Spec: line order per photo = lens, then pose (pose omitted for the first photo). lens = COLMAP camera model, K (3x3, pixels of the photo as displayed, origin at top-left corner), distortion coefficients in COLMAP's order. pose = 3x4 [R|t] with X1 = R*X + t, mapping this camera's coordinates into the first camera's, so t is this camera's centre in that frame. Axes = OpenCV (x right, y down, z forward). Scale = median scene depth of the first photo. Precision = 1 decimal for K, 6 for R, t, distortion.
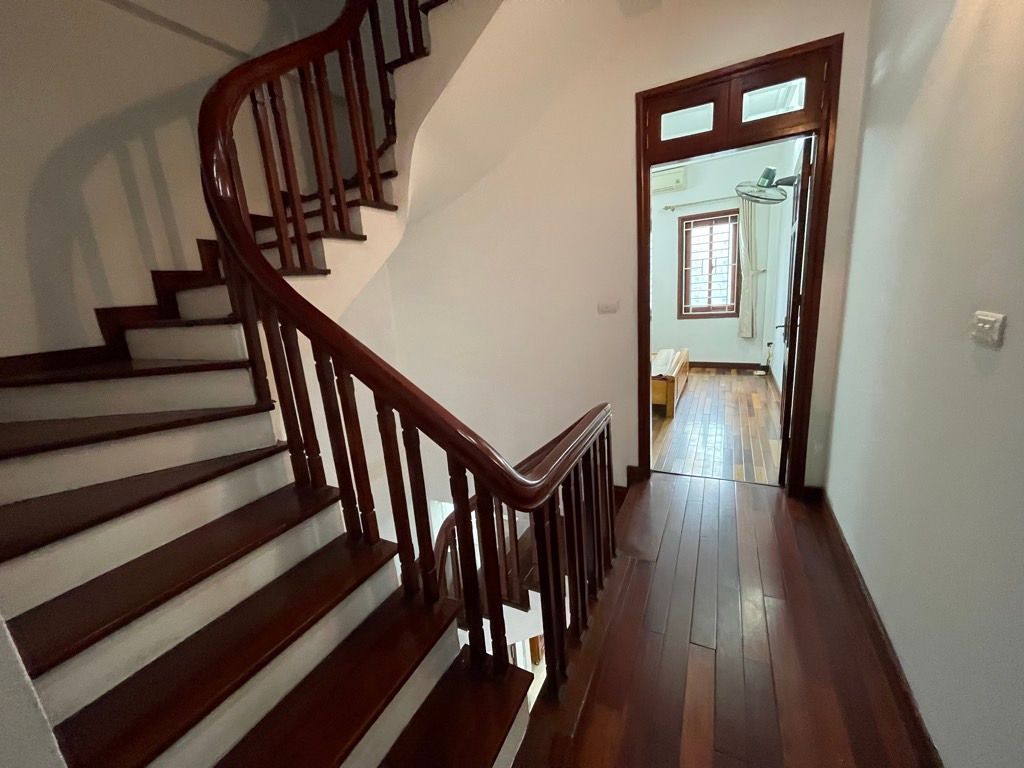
lens RADIAL K [[414.8, 0, 517.9], [0, 414.8, 390.9], [0, 0, 1]] dist [0.002140, 0.000498]
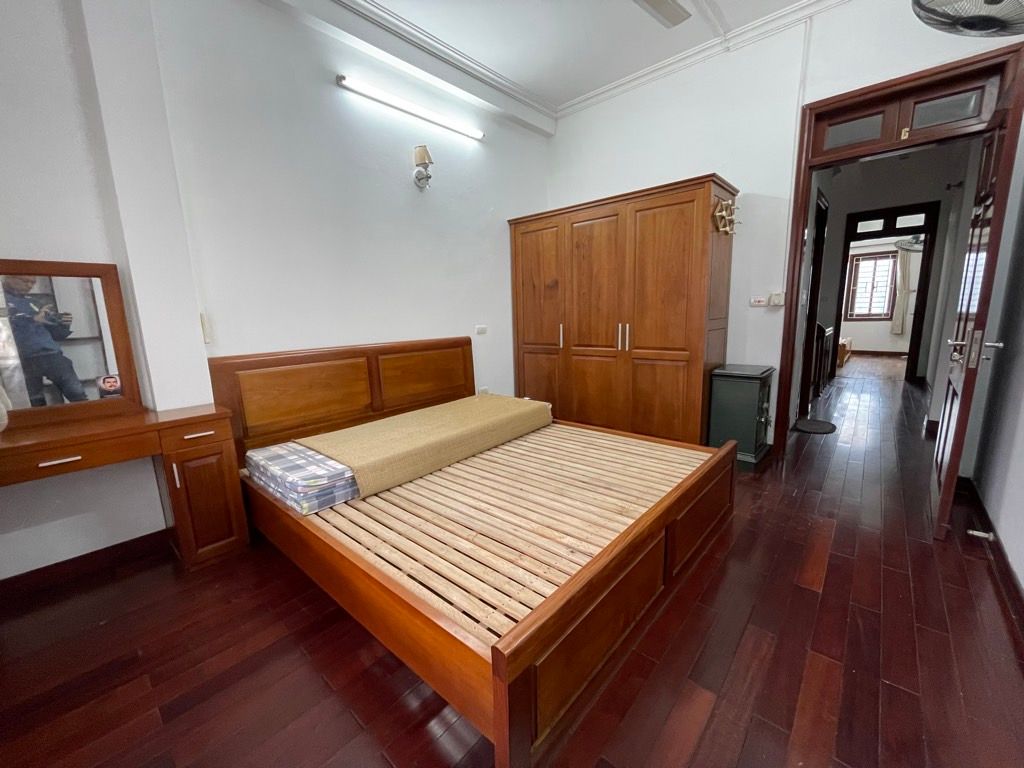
lens RADIAL K [[414.8, 0, 515.3], [0, 414.8, 386.1], [0, 0, 1]] dist [0.002140, 0.000498]
pose [[0.963109, 0.100985, -0.249448, -0.375809], [-0.112496, 0.993127, -0.032292, 0.254171], [0.244472, 0.059163, 0.967850, -0.761618]]
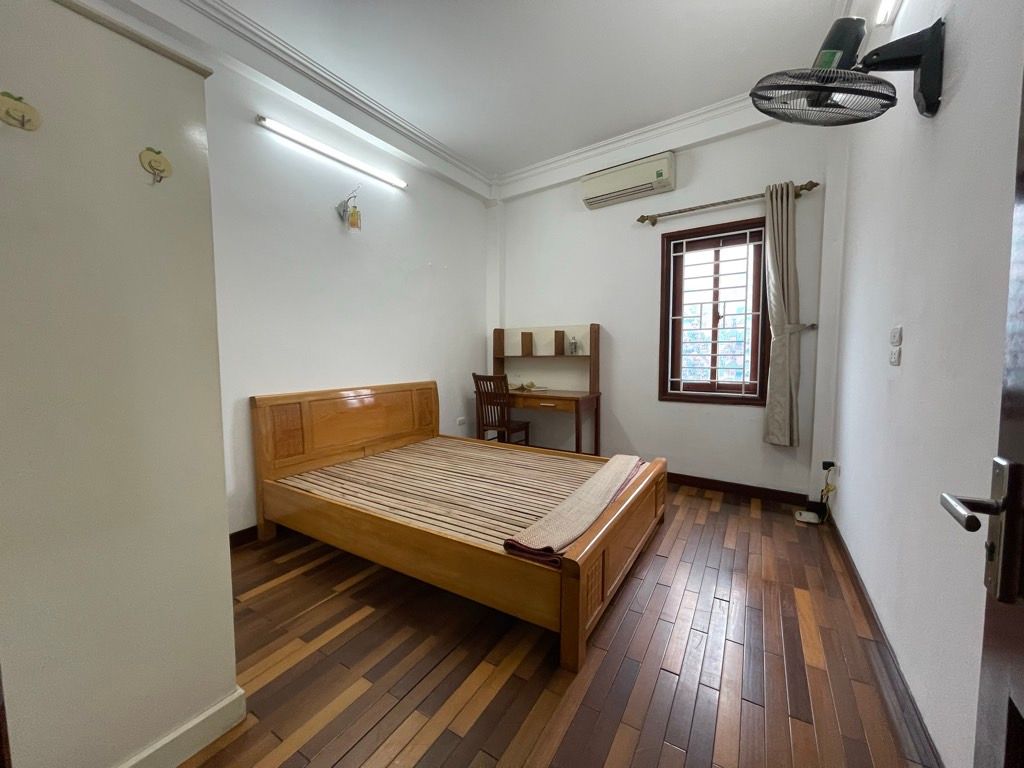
lens RADIAL K [[414.8, 0, 517.3], [0, 414.8, 391.1], [0, 0, 1]] dist [0.002140, 0.000498]
pose [[0.995075, 0.075815, -0.063858, 0.235183], [-0.084318, 0.986104, -0.143145, -0.089353], [0.052118, 0.147824, 0.987639, 0.430062]]
